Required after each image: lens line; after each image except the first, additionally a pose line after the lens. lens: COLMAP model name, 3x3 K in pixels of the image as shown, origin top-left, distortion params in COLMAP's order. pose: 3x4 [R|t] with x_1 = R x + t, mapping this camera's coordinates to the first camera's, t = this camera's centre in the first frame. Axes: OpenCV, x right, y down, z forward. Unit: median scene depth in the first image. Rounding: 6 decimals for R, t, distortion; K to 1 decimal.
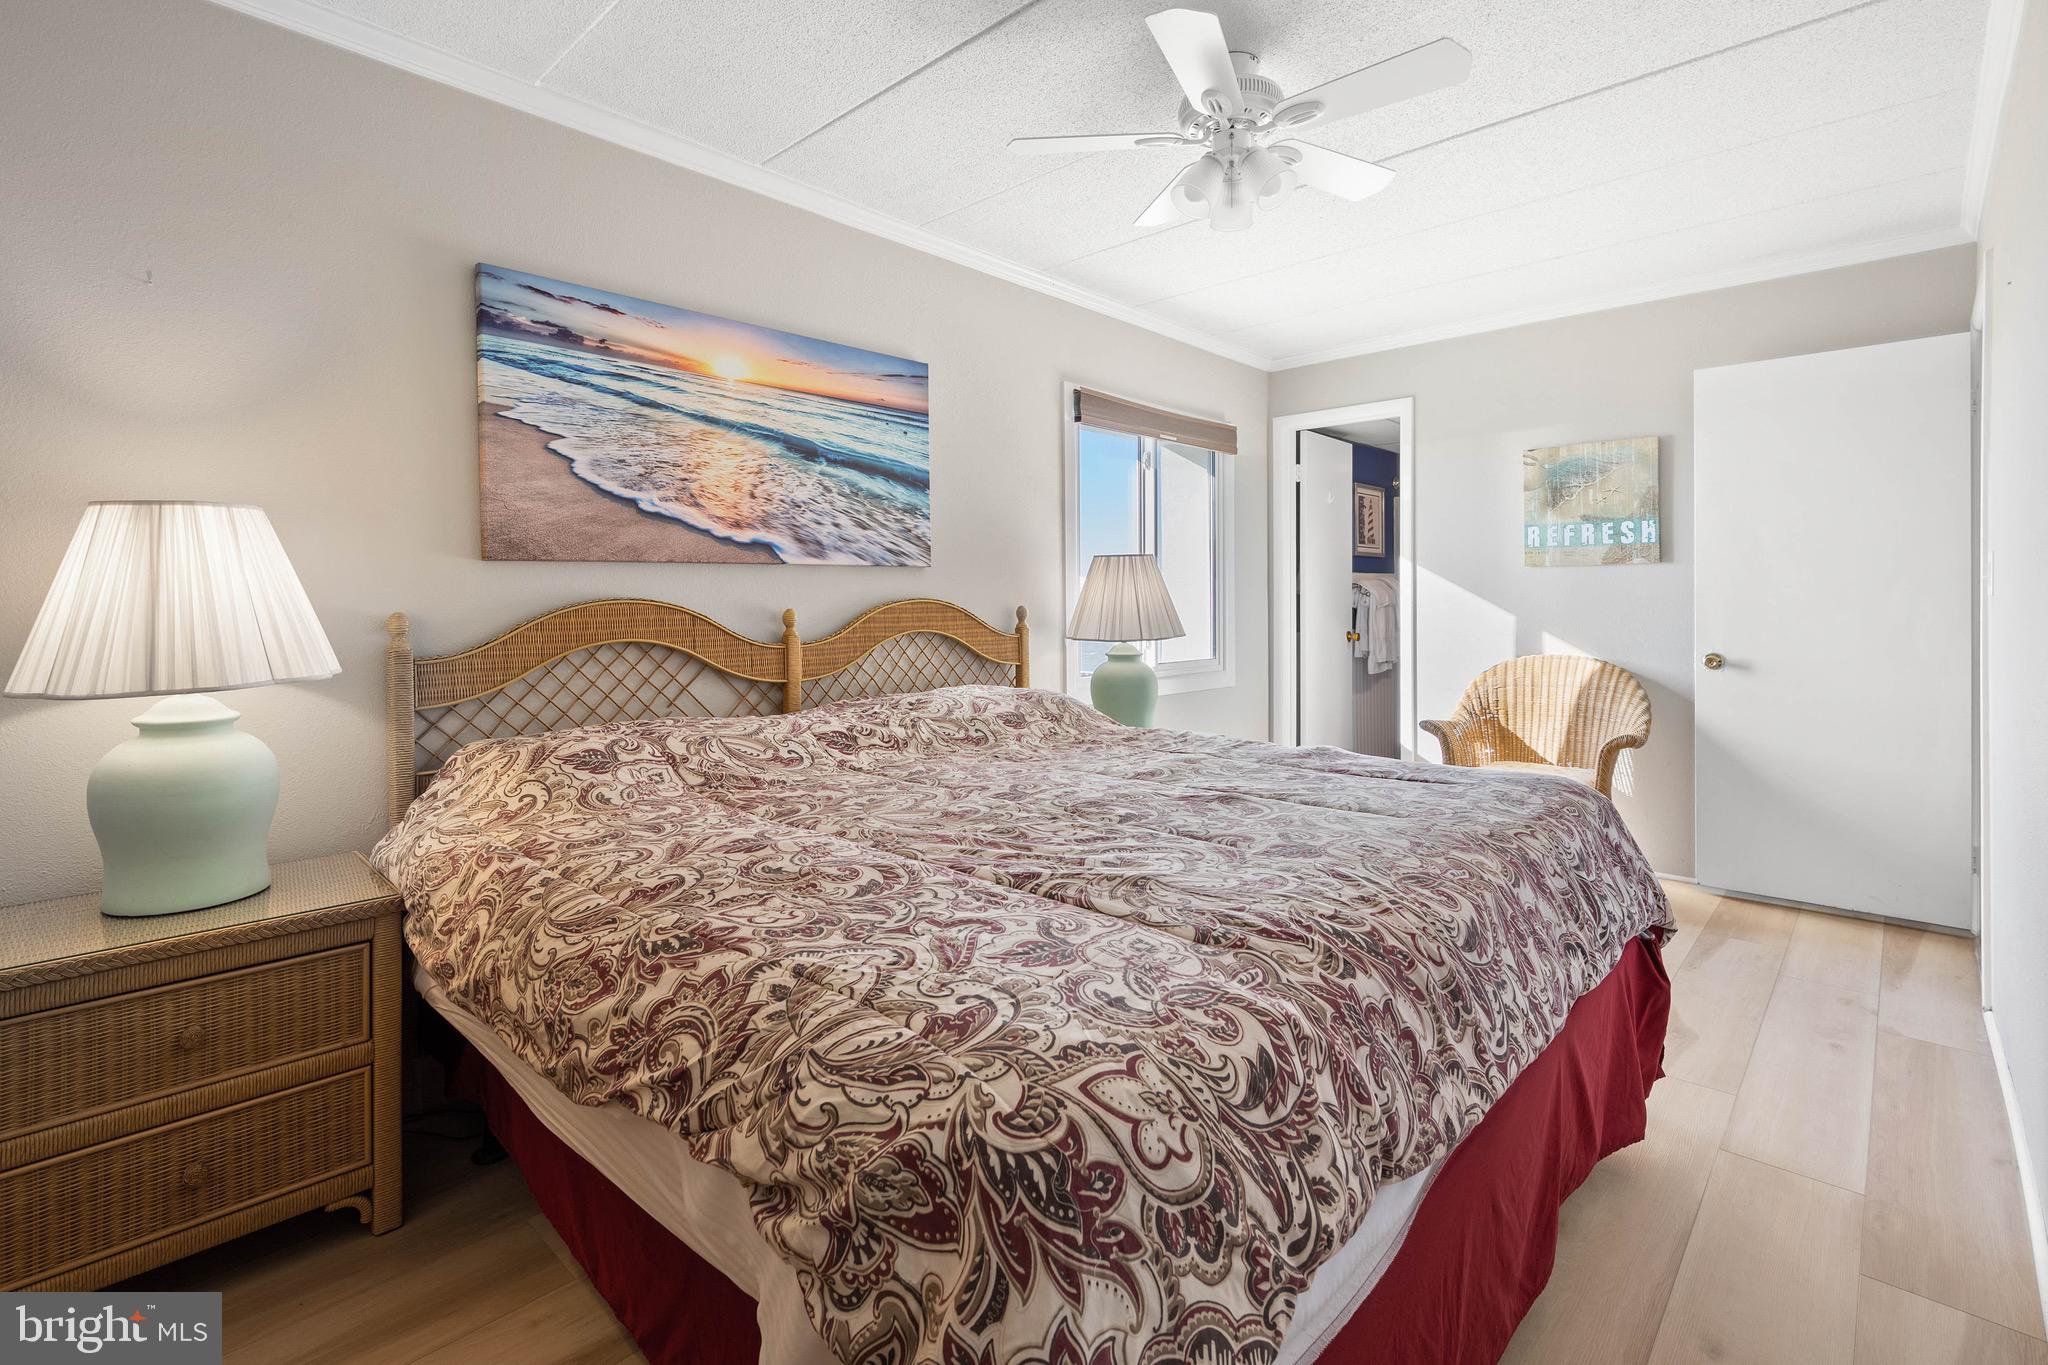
lens RADIAL K [[956.9, 0, 1016.3], [0, 956.9, 600.2], [0, 0, 1]] dist [-0.002288, 0.000492]
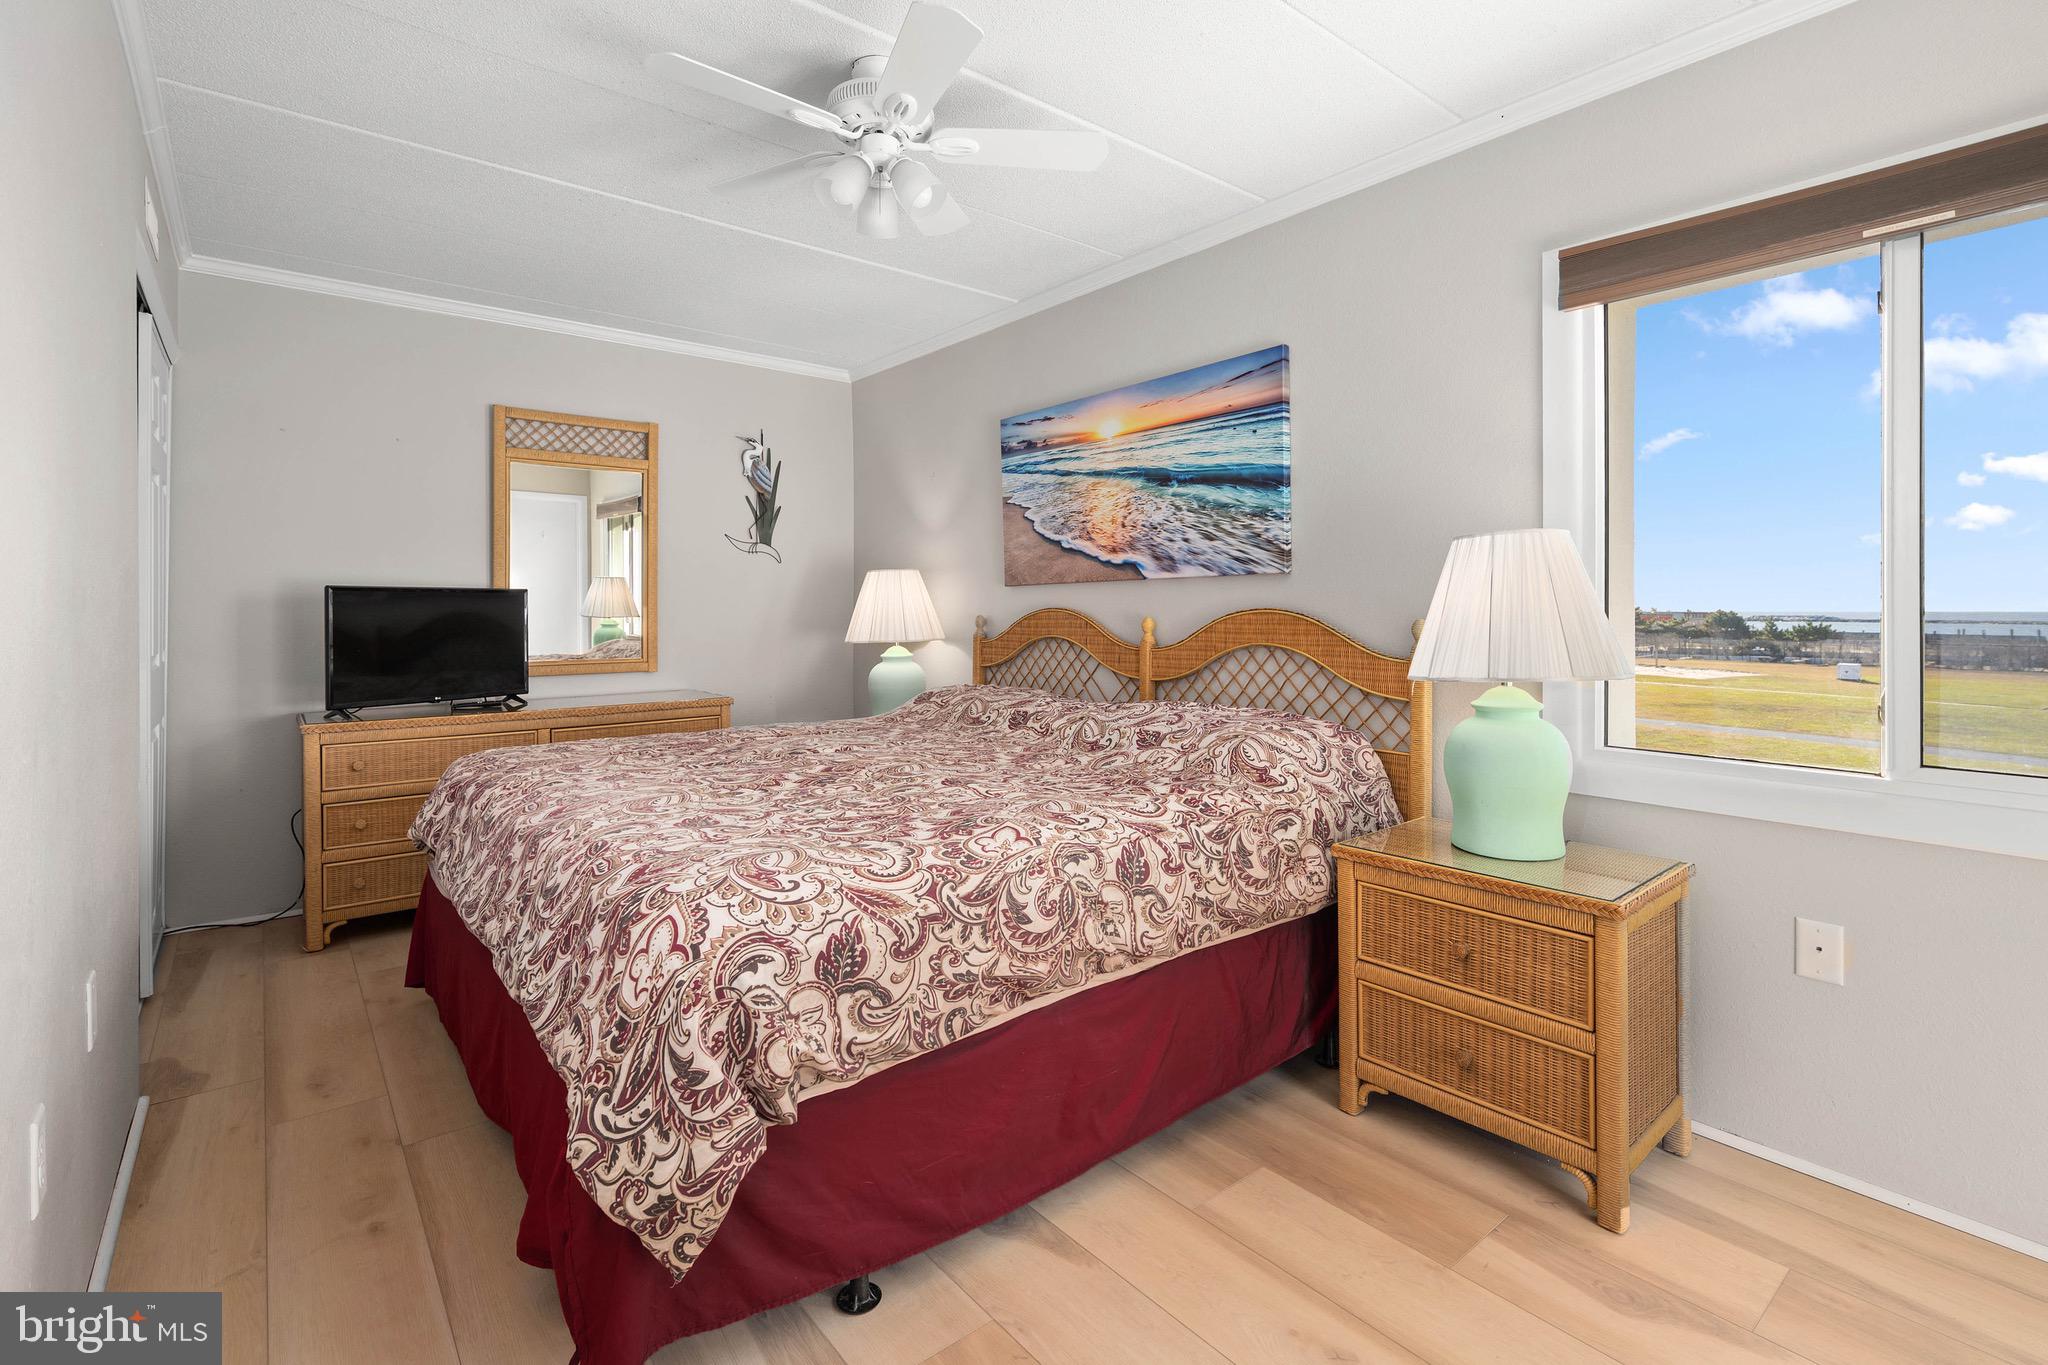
lens RADIAL K [[956.9, 0, 1059.0], [0, 956.9, 602.3], [0, 0, 1]] dist [-0.002288, 0.000492]
pose [[-0.131476, -0.001337, -0.991318, 0.959356], [-0.000755, 0.999999, -0.001249, -0.007817], [0.991319, 0.000584, -0.131477, 1.073330]]
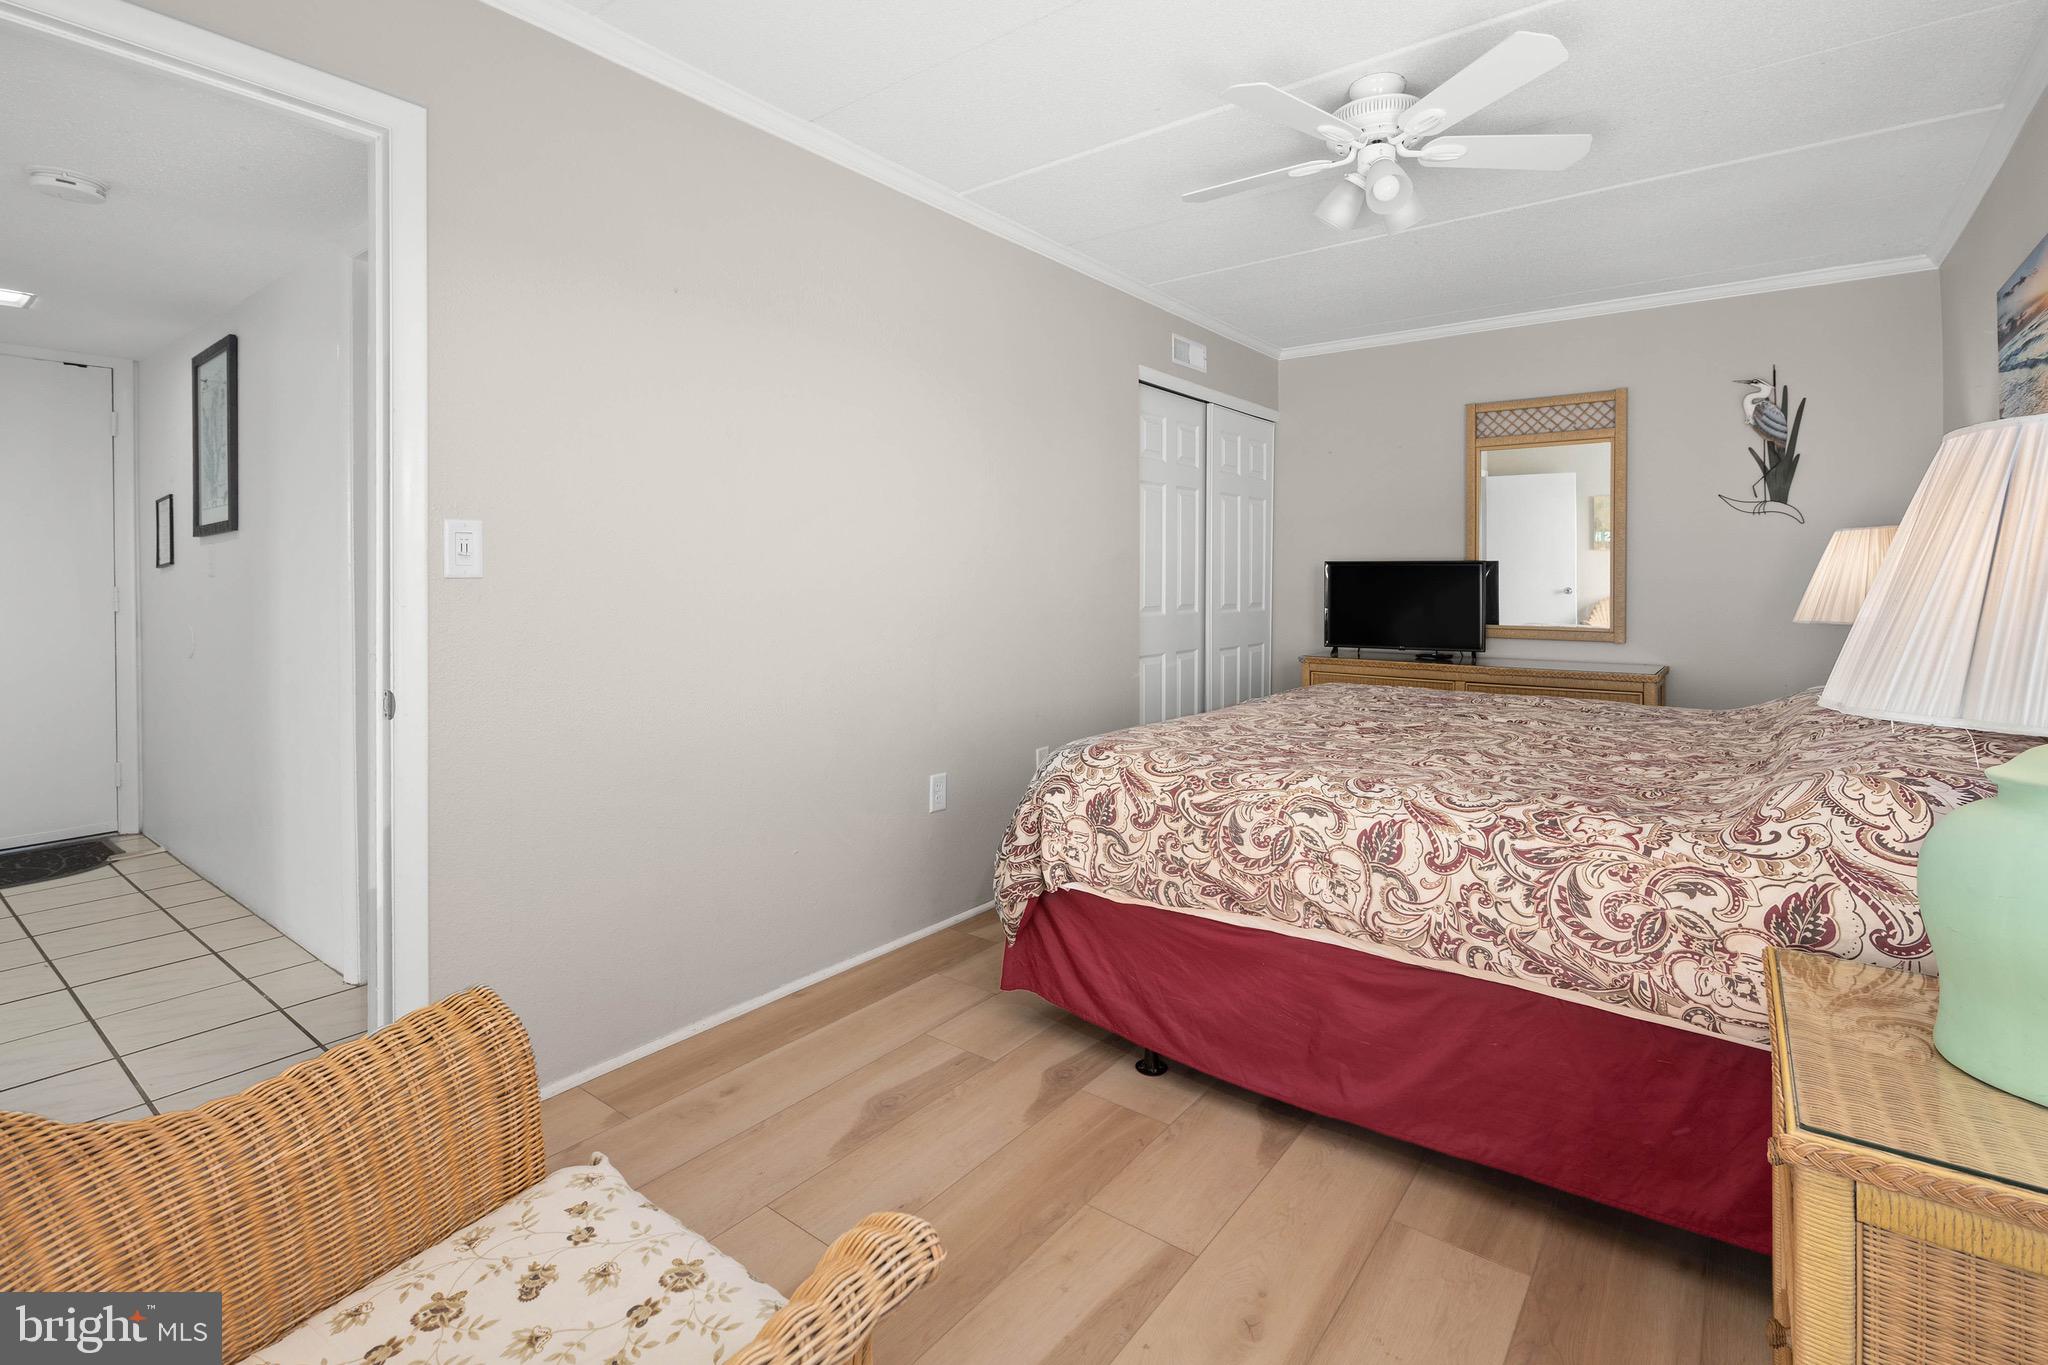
lens RADIAL K [[956.9, 0, 999.9], [0, 956.9, 583.6], [0, 0, 1]] dist [-0.002288, 0.000492]
pose [[-0.997550, 0.001289, -0.069944, 0.591829], [0.000575, 0.999948, 0.010219, -0.007212], [0.069954, 0.010154, -0.997499, 1.666029]]
